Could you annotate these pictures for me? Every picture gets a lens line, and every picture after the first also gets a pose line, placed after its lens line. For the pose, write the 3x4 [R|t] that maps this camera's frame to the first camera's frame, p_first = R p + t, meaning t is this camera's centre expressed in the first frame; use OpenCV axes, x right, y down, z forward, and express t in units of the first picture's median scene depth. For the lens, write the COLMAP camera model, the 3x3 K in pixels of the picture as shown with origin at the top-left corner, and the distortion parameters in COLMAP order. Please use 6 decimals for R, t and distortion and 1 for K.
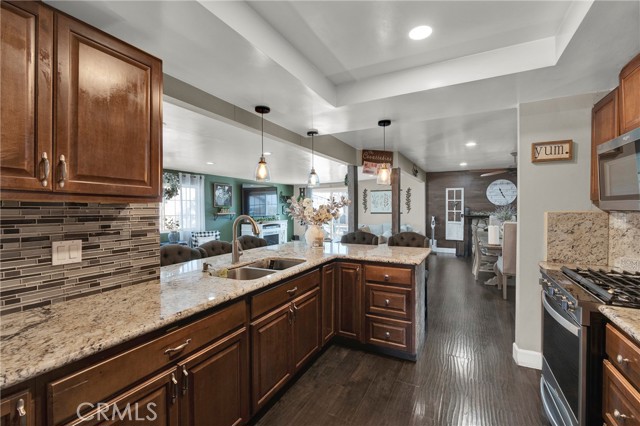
lens RADIAL K [[284.6, 0, 322.2], [0, 284.6, 211.4], [0, 0, 1]] dist [-0.001286, -0.000392]
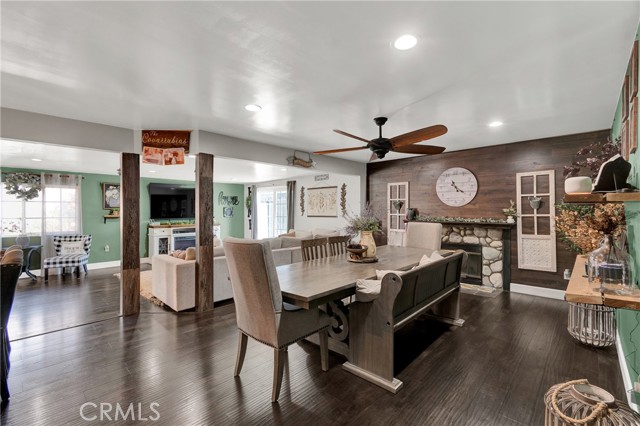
lens RADIAL K [[284.6, 0, 322.2], [0, 284.6, 211.4], [0, 0, 1]] dist [-0.001286, -0.000392]
pose [[0.963217, 0.001544, -0.268721, 0.626300], [-0.003443, 0.999972, -0.006598, -0.004427], [0.268703, 0.007280, 0.963195, 0.333407]]
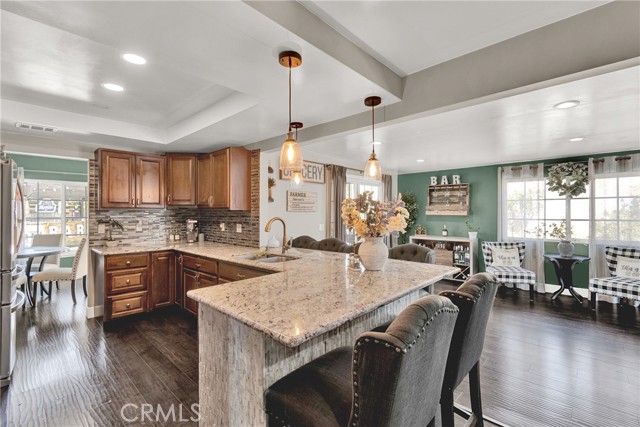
lens RADIAL K [[284.6, 0, 322.2], [0, 284.6, 211.9], [0, 0, 1]] dist [-0.001286, -0.000392]
pose [[-0.275296, 0.004482, -0.961349, 0.337518], [-0.003292, 0.999979, 0.005605, -0.007638], [0.961354, 0.004707, -0.275275, 0.544951]]
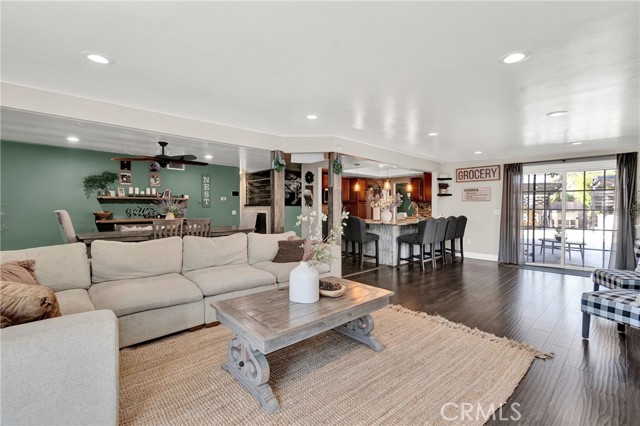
lens RADIAL K [[284.6, 0, 322.2], [0, 284.6, 211.4], [0, 0, 1]] dist [-0.001286, -0.000392]
pose [[-0.941626, -0.001368, 0.336657, -0.118744], [0.009120, 0.999521, 0.029570, -0.002612], [-0.336537, 0.030914, -0.941163, 1.457401]]
